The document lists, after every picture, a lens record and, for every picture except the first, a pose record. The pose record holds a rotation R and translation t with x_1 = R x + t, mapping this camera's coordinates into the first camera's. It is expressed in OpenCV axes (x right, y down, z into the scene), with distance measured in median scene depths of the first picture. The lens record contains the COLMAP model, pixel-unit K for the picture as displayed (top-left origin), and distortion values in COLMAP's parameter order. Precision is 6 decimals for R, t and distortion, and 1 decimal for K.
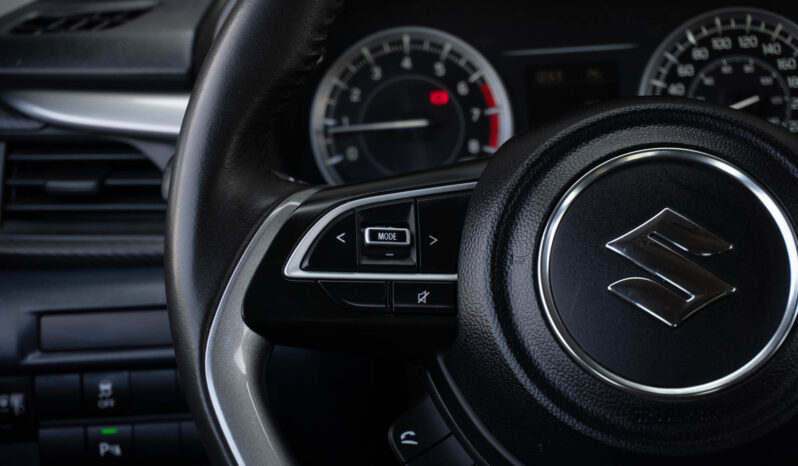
lens RADIAL K [[1742.0, 0, 396.7], [0, 1742.0, 234.9], [0, 0, 1]] dist [0.064383, 0.000000]
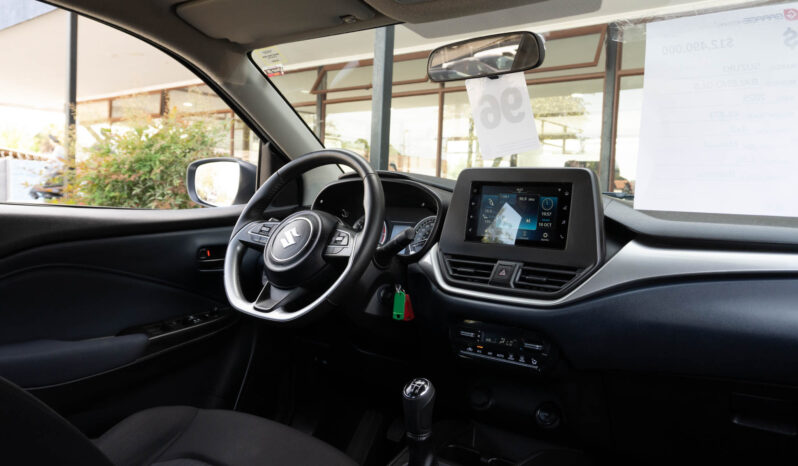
lens RADIAL K [[643.8, 0, 395.2], [0, 643.8, 237.7], [0, 0, 1]] dist [0.029104, 0.002539]
pose [[0.770348, 0.116131, -0.626959, 1.178168], [-0.235874, 0.965424, -0.110995, 0.115763], [0.592391, 0.233388, 0.771105, -0.199896]]
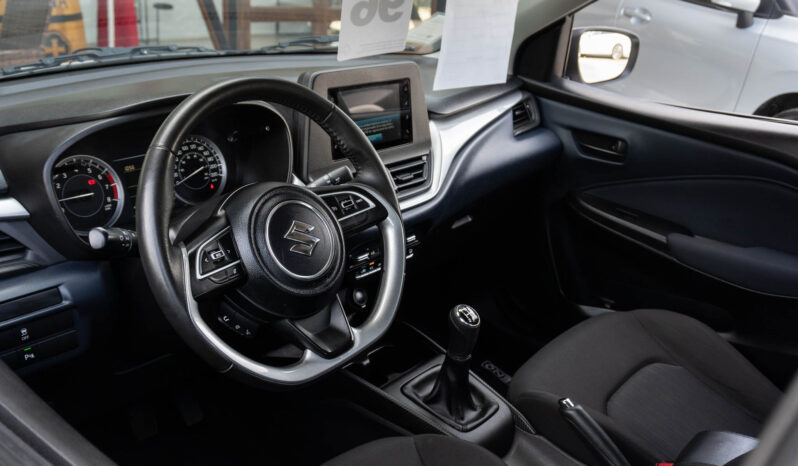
lens RADIAL K [[768.3, 0, 401.3], [0, 768.3, 233.0], [0, 0, 1]] dist [0.040539, 0.000000]
pose [[0.634414, -0.189661, 0.749364, -0.595712], [0.115179, 0.981804, 0.150980, -0.137991], [-0.764364, -0.009473, 0.644715, -0.042499]]
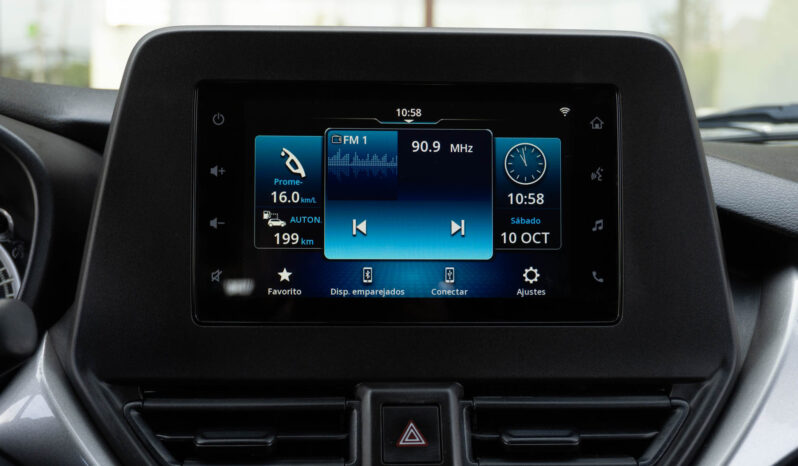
lens RADIAL K [[1159.7, 0, 400.7], [0, 1159.7, 234.1], [0, 0, 1]] dist [-0.022727, 0.000000]
pose [[0.998054, 0.050309, 0.036848, 0.501435], [-0.043548, 0.985229, -0.165610, -0.015952], [-0.044636, 0.163683, 0.985503, 0.336345]]
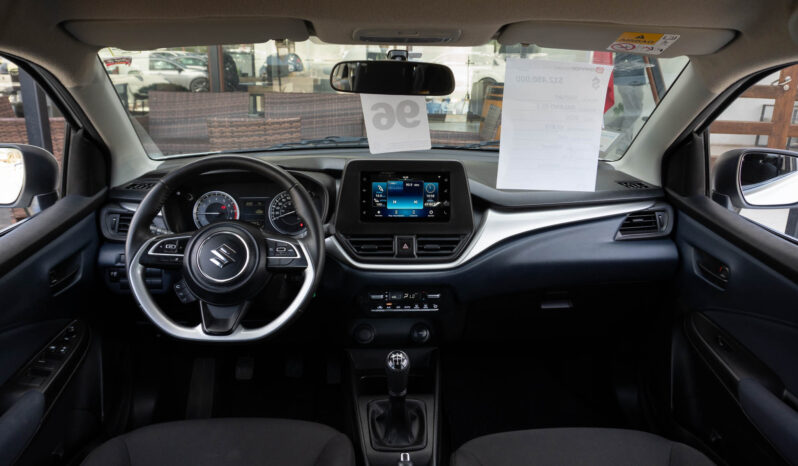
lens RADIAL K [[580.2, 0, 393.2], [0, 580.2, 227.6], [0, 0, 1]] dist [-0.024712, -0.001171]
pose [[0.997483, 0.046824, 0.053239, 0.421163], [-0.048665, 0.998243, 0.033814, -0.109773], [-0.051562, -0.036319, 0.998009, -0.534828]]
